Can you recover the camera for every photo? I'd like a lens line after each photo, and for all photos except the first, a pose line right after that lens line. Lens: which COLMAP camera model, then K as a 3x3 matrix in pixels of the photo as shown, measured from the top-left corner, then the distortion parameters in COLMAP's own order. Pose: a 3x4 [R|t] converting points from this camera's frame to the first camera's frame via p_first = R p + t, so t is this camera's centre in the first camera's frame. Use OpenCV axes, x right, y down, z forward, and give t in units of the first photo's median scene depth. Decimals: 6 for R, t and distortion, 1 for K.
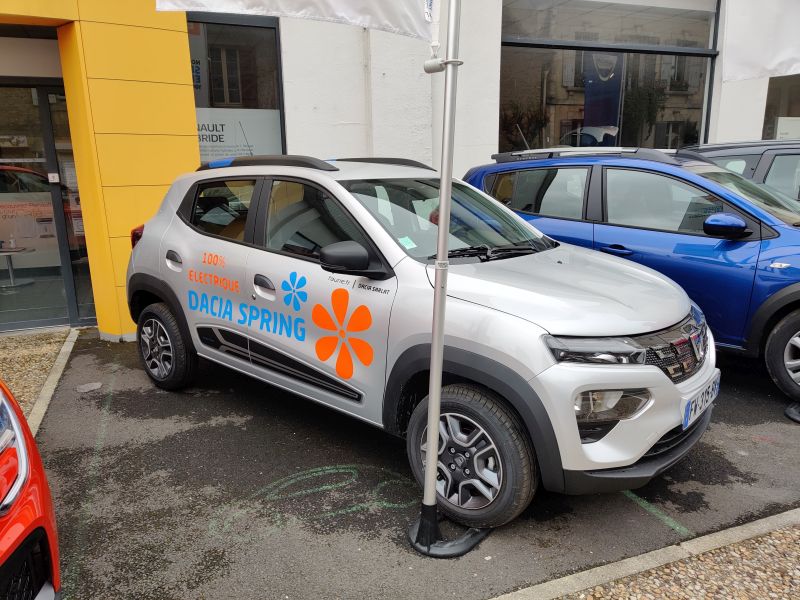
lens RADIAL K [[606.8, 0, 400.0], [0, 606.8, 300.0], [0, 0, 1]] dist [0.001467, 0.075069]
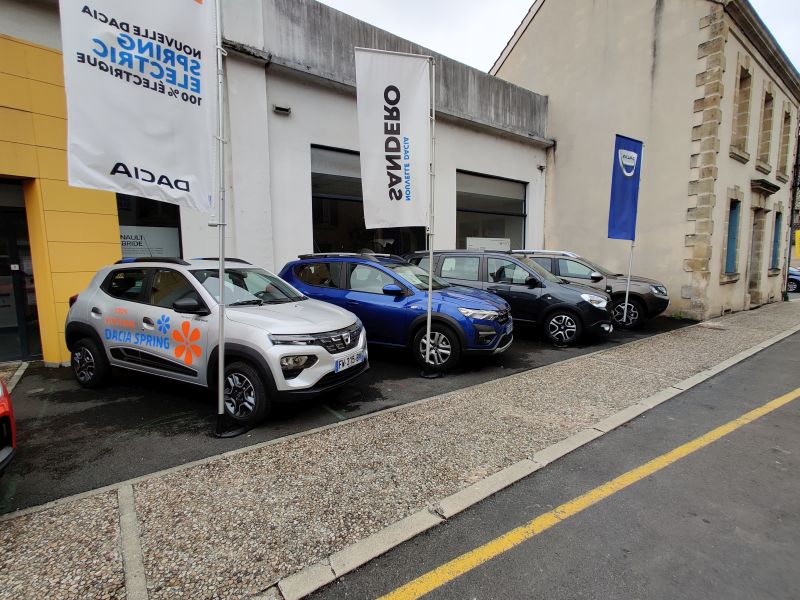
lens RADIAL K [[399.4, 0, 398.8], [0, 399.4, 302.4], [0, 0, 1]] dist [0.025862, 0.008545]
pose [[0.968753, -0.020414, 0.247184, 0.239485], [0.046719, 0.993786, -0.101030, 0.080878], [-0.243586, 0.109421, 0.963687, -0.460255]]
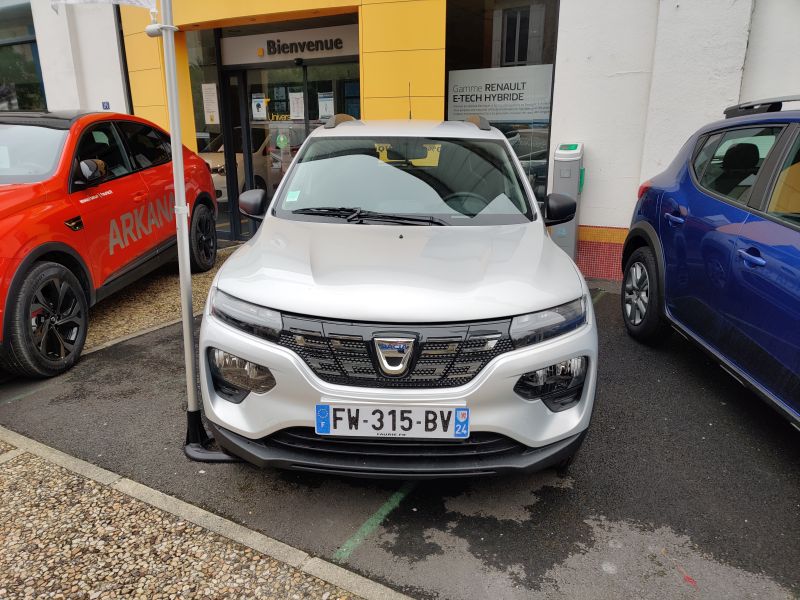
lens RADIAL K [[606.8, 0, 400.0], [0, 606.8, 300.0], [0, 0, 1]] dist [0.001467, 0.075069]
pose [[0.613212, 0.221754, -0.758153, 0.866444], [-0.170560, 0.974316, 0.147027, -0.092303], [0.771285, 0.039152, 0.635285, 0.399160]]
